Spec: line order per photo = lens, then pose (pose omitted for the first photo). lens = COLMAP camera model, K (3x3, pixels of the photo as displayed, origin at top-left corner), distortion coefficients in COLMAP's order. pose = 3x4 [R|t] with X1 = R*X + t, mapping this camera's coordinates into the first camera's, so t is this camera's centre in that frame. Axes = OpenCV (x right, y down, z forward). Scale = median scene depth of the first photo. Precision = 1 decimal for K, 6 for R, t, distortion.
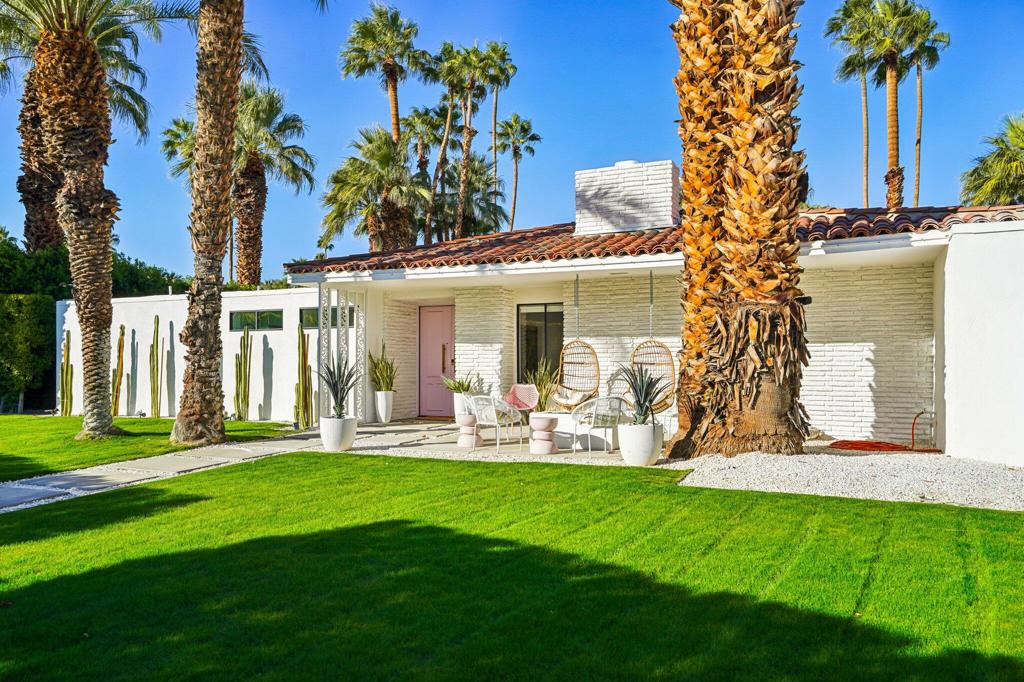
lens RADIAL K [[723.2, 0, 512.0], [0, 723.2, 341.0], [0, 0, 1]] dist [0.002522, 0.001115]
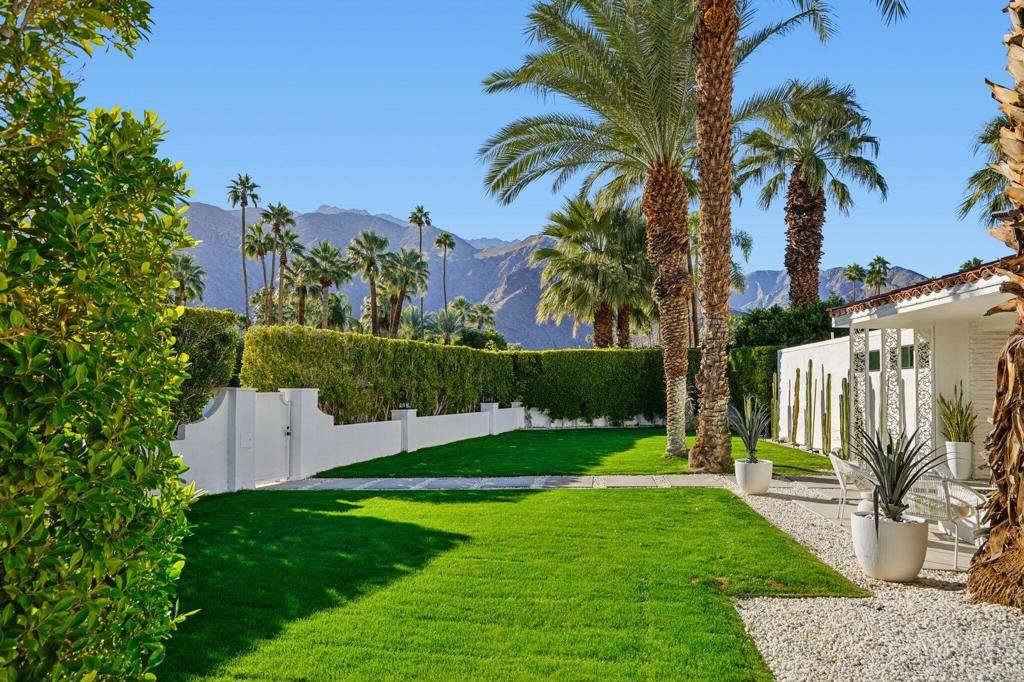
lens RADIAL K [[629.9, 0, 512.0], [0, 629.9, 341.0], [0, 0, 1]] dist [-0.029025, 0.000092]
pose [[0.307193, -0.066366, -0.949330, 0.444465], [0.017828, 0.997792, -0.063985, -0.013477], [0.951480, 0.002731, 0.307698, 0.336950]]
